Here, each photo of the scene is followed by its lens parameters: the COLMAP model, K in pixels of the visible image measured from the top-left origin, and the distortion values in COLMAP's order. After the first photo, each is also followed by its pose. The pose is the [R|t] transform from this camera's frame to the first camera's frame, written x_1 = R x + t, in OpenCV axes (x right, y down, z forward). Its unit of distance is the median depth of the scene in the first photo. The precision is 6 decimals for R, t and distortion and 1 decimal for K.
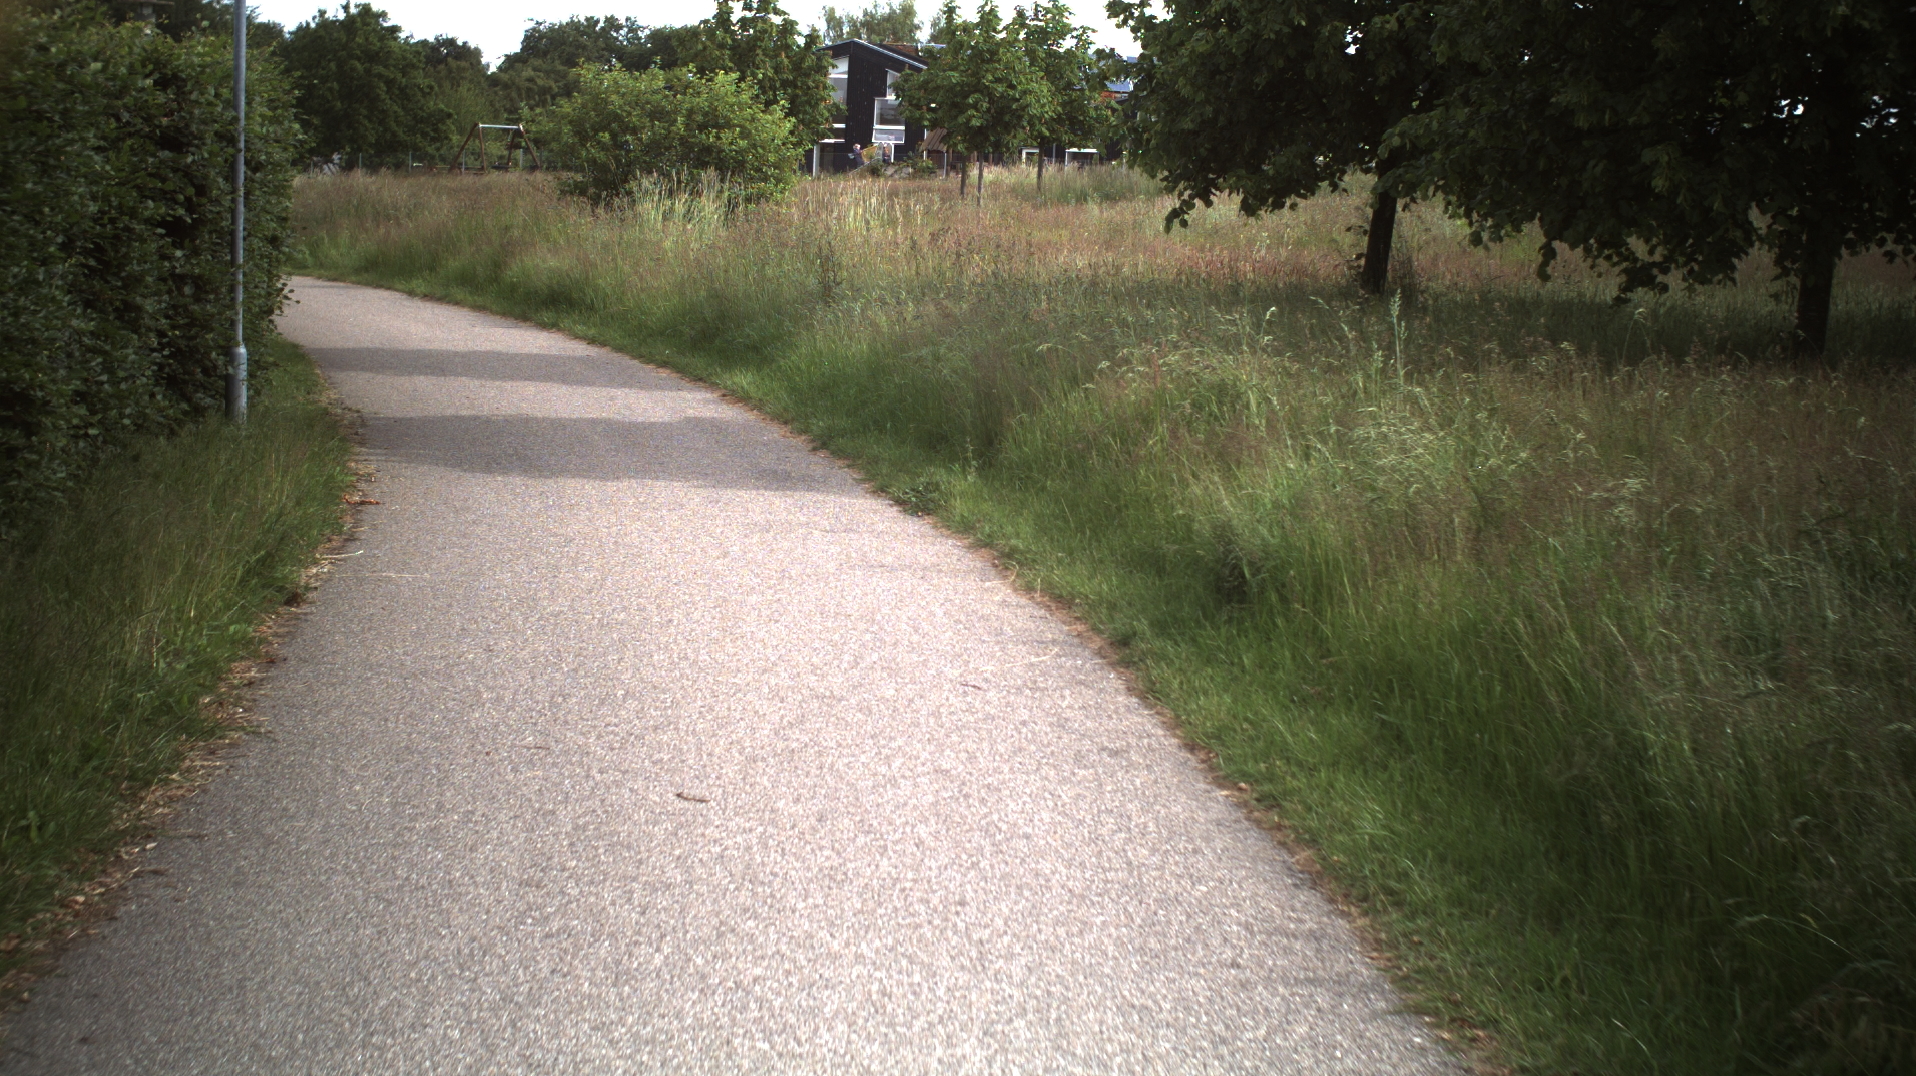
lens RADIAL K [[3646.4, 0, 959.8], [0, 3646.4, 547.3], [0, 0, 1]] dist [-0.289418, 0.000000]
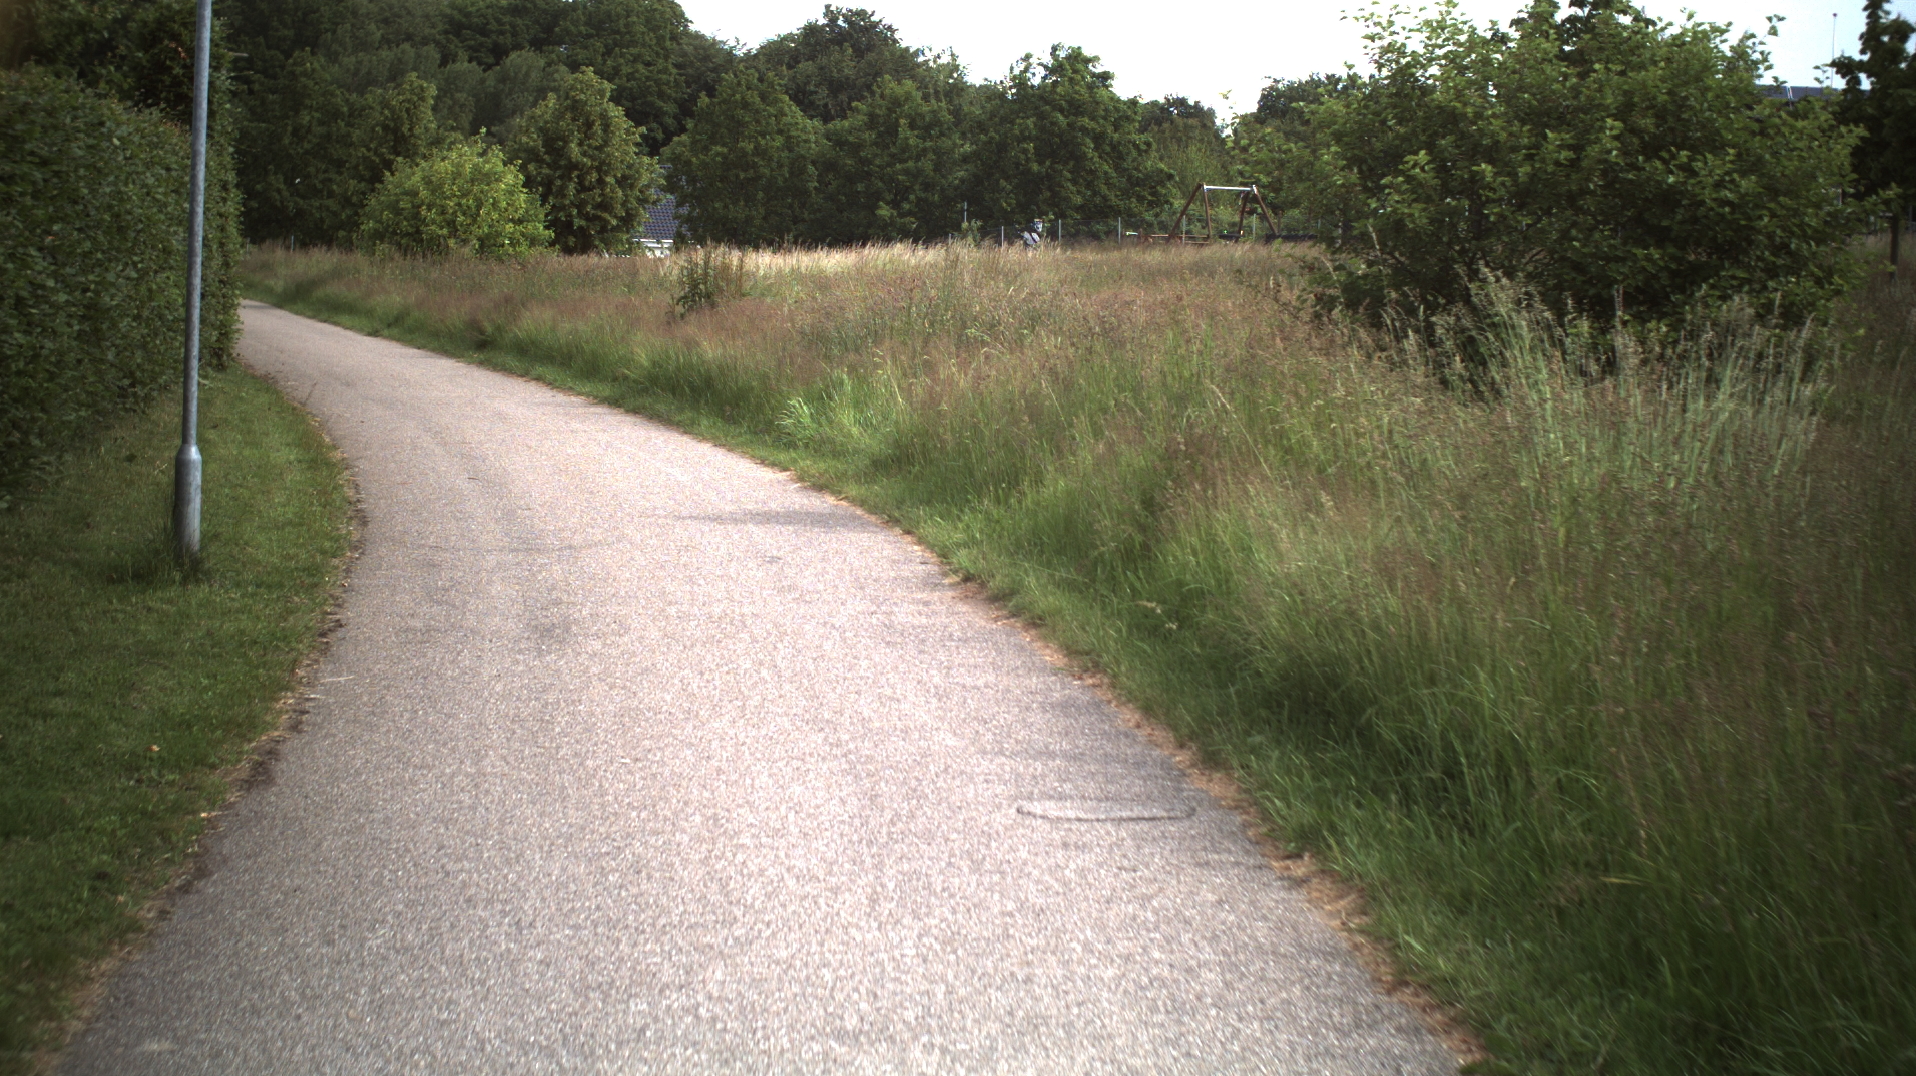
lens RADIAL K [[3646.4, 0, 937.4], [0, 3646.4, 525.5], [0, 0, 1]] dist [-0.289418, 0.000000]
pose [[0.978249, 0.002361, -0.207422, -0.084952], [-0.007486, 0.999686, -0.023927, -0.079840], [0.207301, 0.024960, 0.977959, 0.749180]]
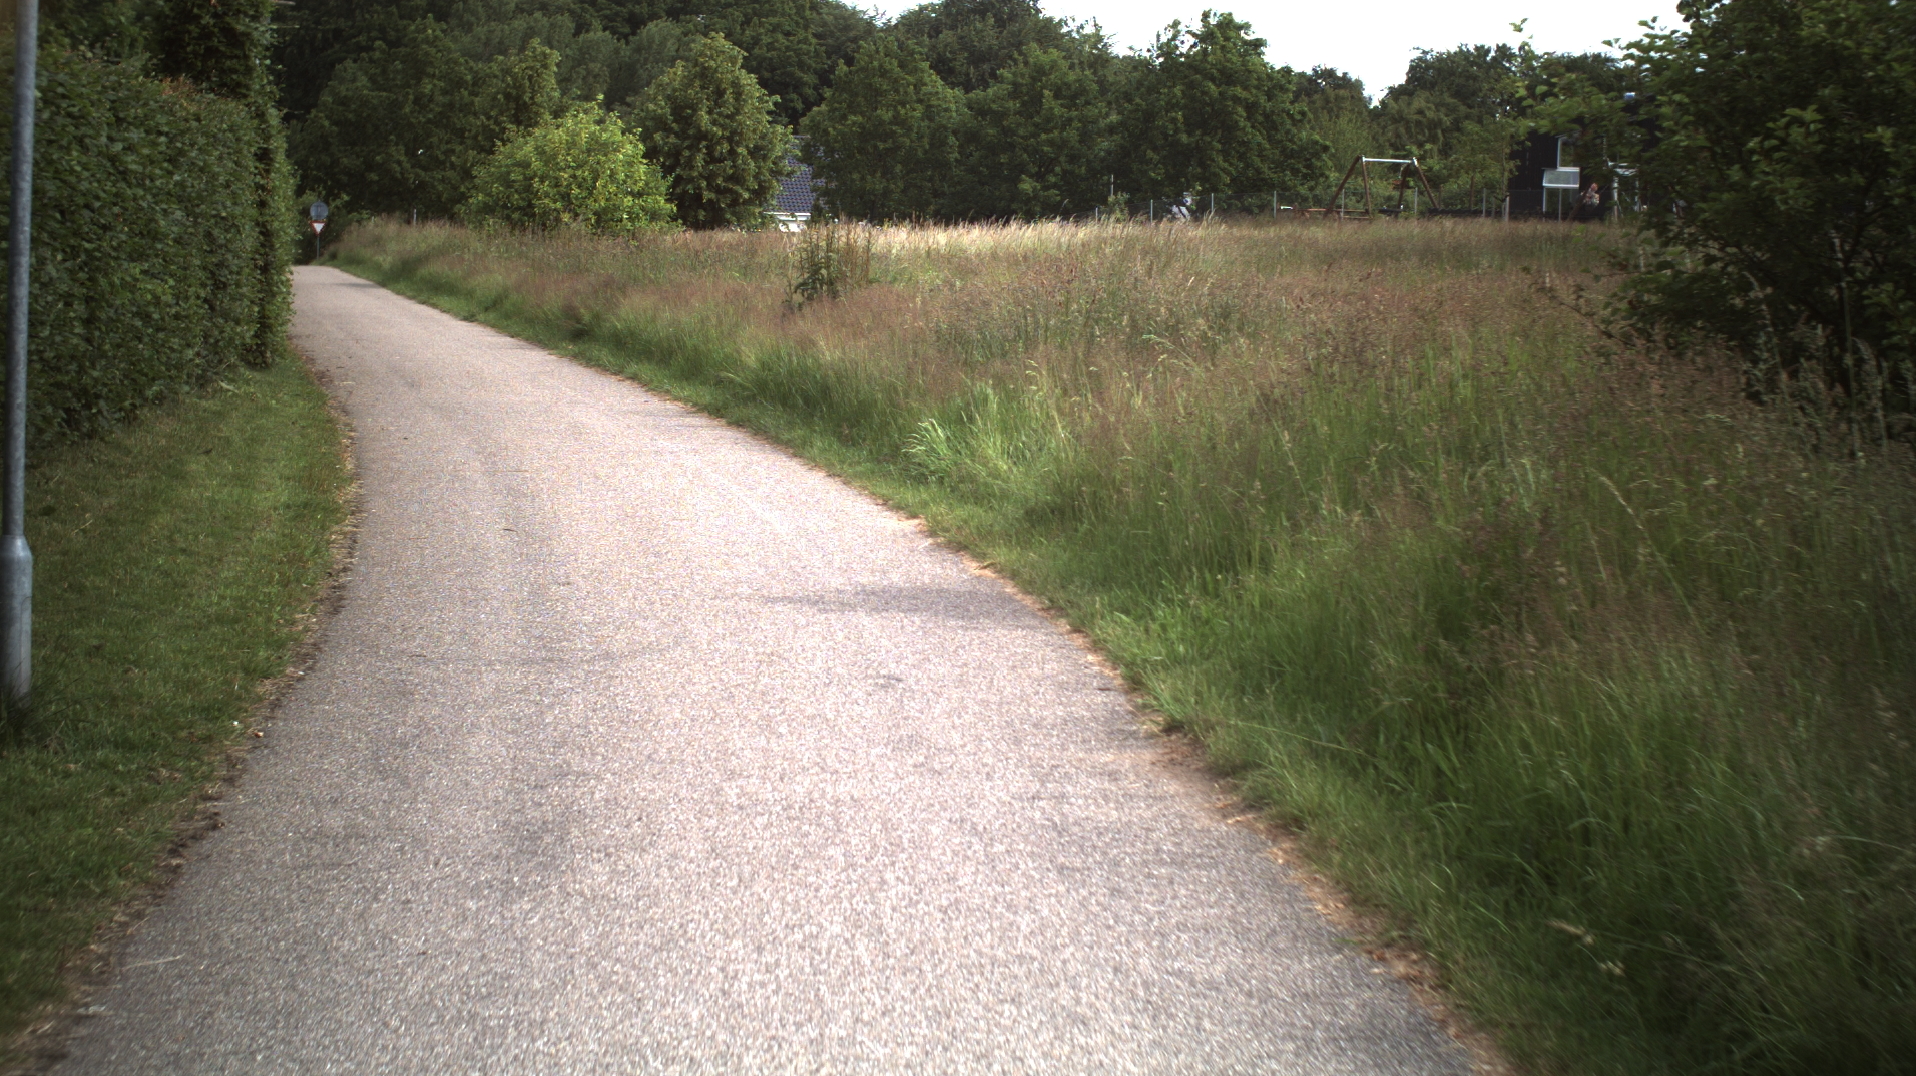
lens RADIAL K [[3646.4, 0, 950.1], [0, 3646.4, 528.2], [0, 0, 1]] dist [-0.289418, 0.000000]
pose [[0.970312, 0.006927, -0.241756, -0.120890], [-0.010946, 0.999823, -0.015283, -0.096806], [0.241608, 0.017476, 0.970217, 0.896708]]
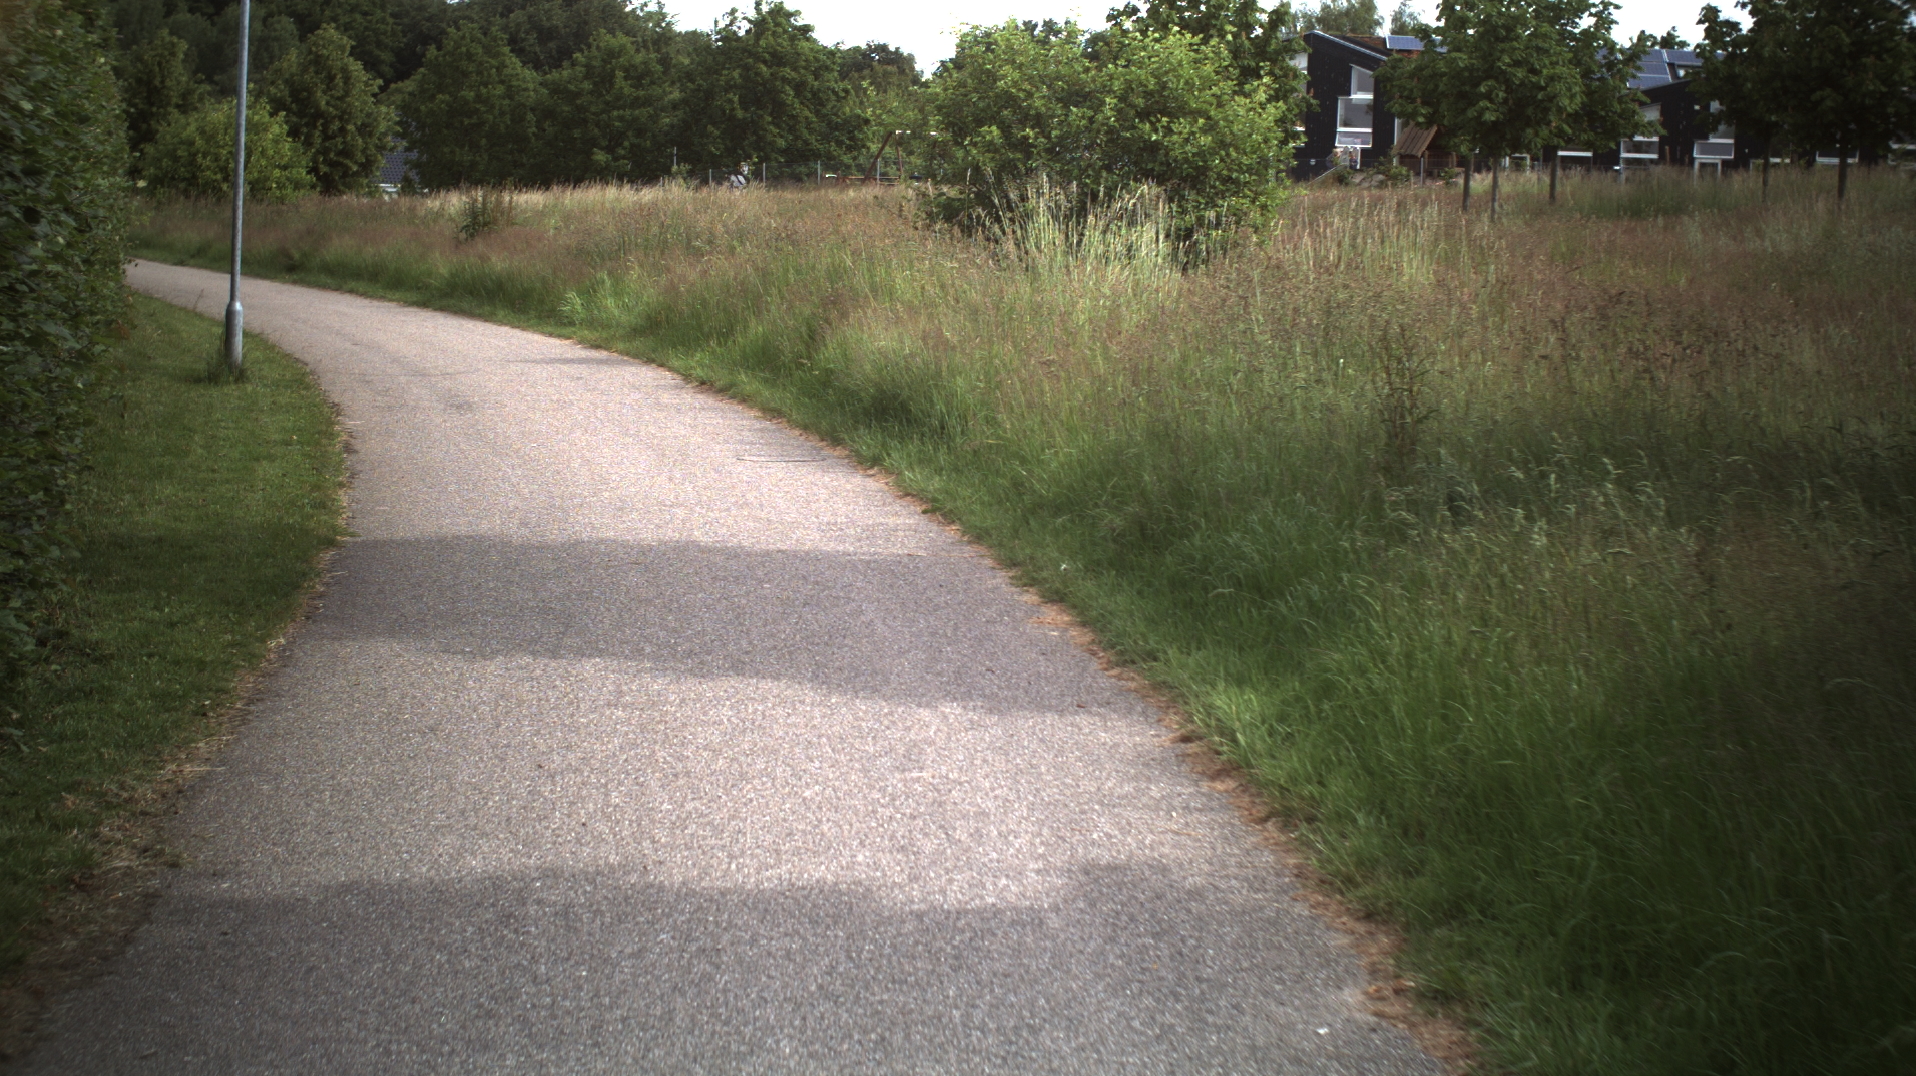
lens RADIAL K [[3646.4, 0, 965.0], [0, 3646.4, 537.0], [0, 0, 1]] dist [-0.289418, 0.000000]
pose [[0.992682, -0.002623, -0.120729, -0.030710], [0.001998, 0.999984, -0.005296, -0.047452], [0.120741, 0.005016, 0.992671, 0.452566]]
